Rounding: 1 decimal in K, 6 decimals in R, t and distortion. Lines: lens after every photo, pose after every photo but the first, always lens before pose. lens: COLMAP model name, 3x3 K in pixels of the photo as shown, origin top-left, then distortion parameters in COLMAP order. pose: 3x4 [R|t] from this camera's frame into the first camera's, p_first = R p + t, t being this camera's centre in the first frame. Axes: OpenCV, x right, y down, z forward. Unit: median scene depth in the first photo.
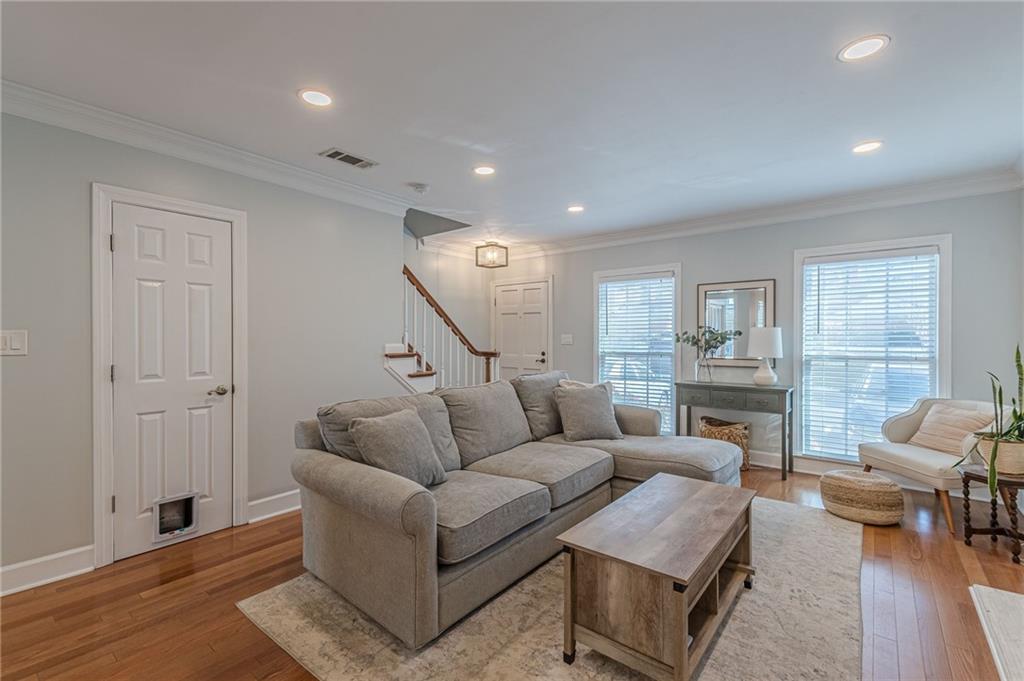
lens RADIAL K [[458.0, 0, 496.3], [0, 458.0, 340.0], [0, 0, 1]] dist [0.013163, -0.006890]
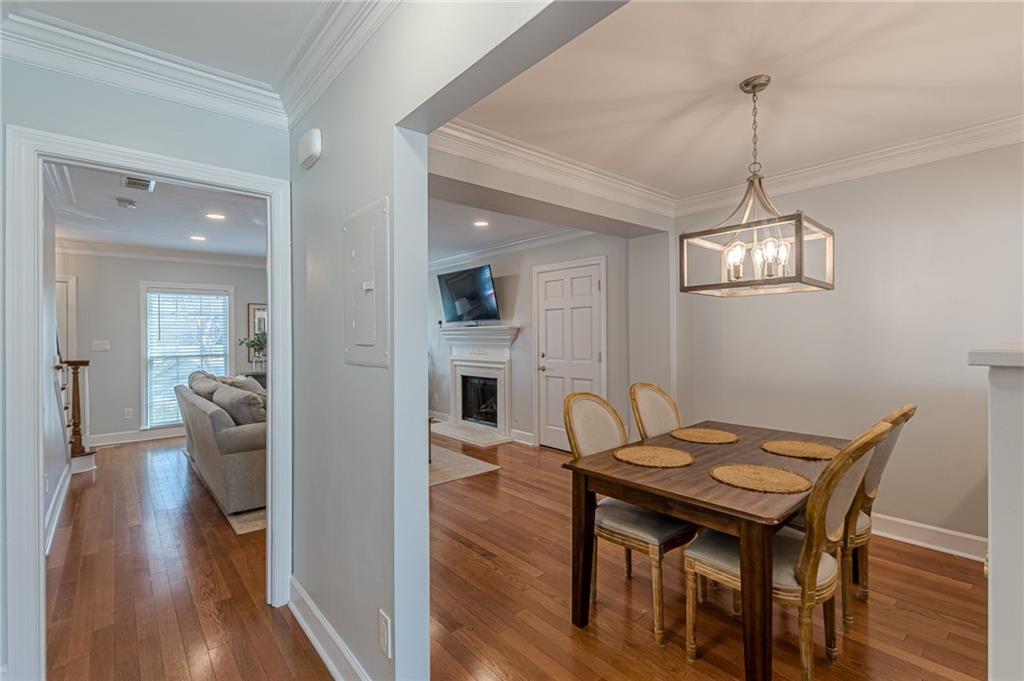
lens RADIAL K [[458.0, 0, 521.9], [0, 458.0, 335.1], [0, 0, 1]] dist [0.013163, -0.006890]
pose [[0.163849, -0.000494, 0.986485, -0.894854], [0.014716, 0.999890, -0.001943, -0.012349], [-0.986376, 0.014836, 0.163838, -0.045442]]
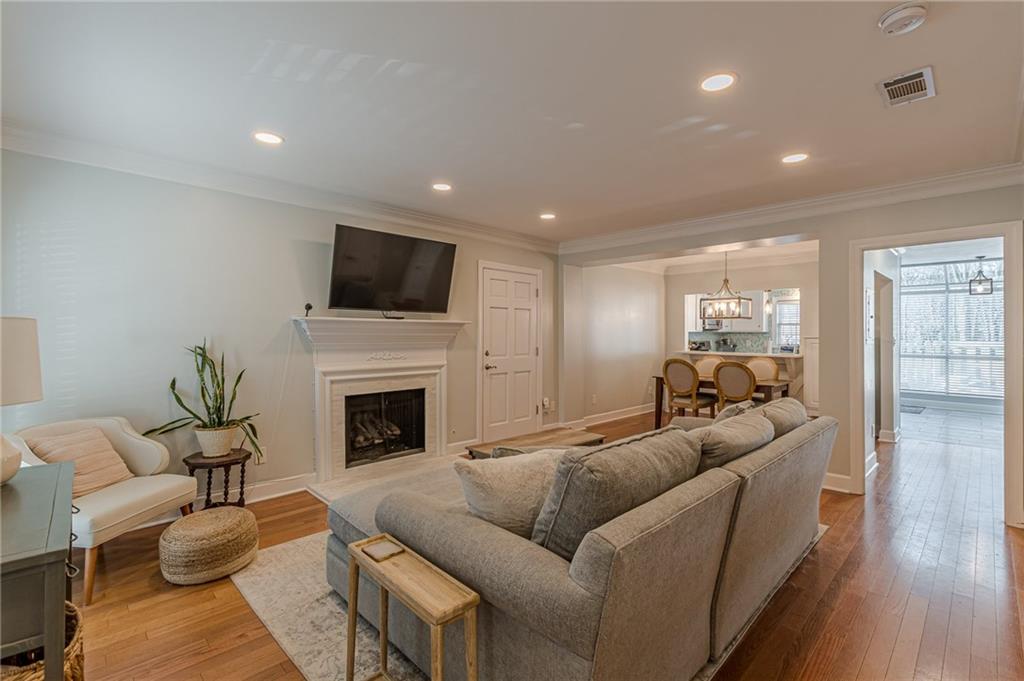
lens RADIAL K [[458.0, 0, 486.4], [0, 458.0, 325.6], [0, 0, 1]] dist [0.013163, -0.006890]
pose [[-0.990327, -0.004508, 0.138680, 0.159051], [-0.005708, 0.999950, -0.008255, -0.022557], [-0.138635, -0.008967, -0.990303, 1.285935]]
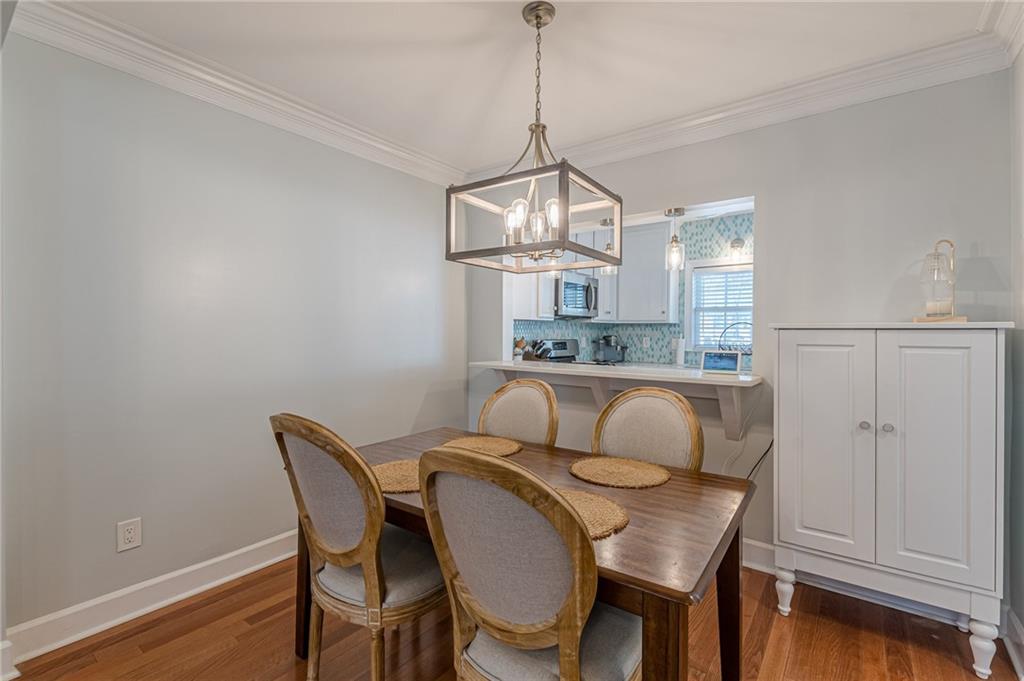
lens RADIAL K [[458.0, 0, 494.5], [0, 458.0, 335.8], [0, 0, 1]] dist [0.013163, -0.006890]
pose [[-0.999755, -0.007703, -0.020727, -0.330840], [-0.007975, 0.999883, 0.013053, 0.002817], [0.020624, 0.013215, -0.999700, 0.188636]]
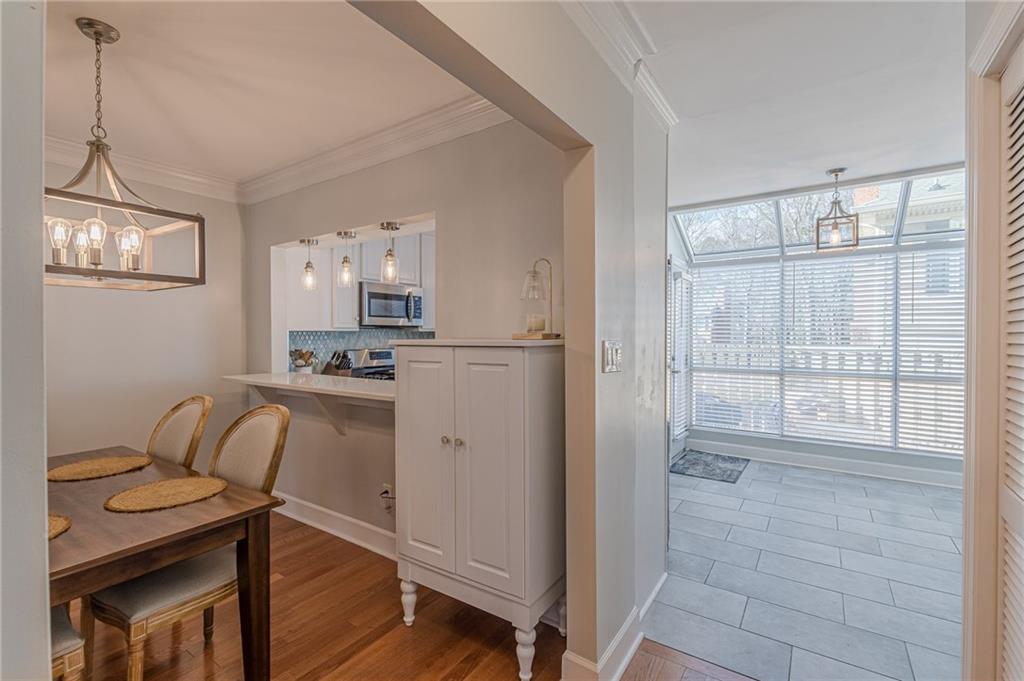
lens RADIAL K [[458.0, 0, 488.3], [0, 458.0, 343.1], [0, 0, 1]] dist [0.013163, -0.006890]
pose [[-0.998330, 0.002248, -0.057718, -0.690507], [0.000992, 0.999762, 0.021783, -0.012715], [0.057753, 0.021690, -0.998095, 0.205882]]
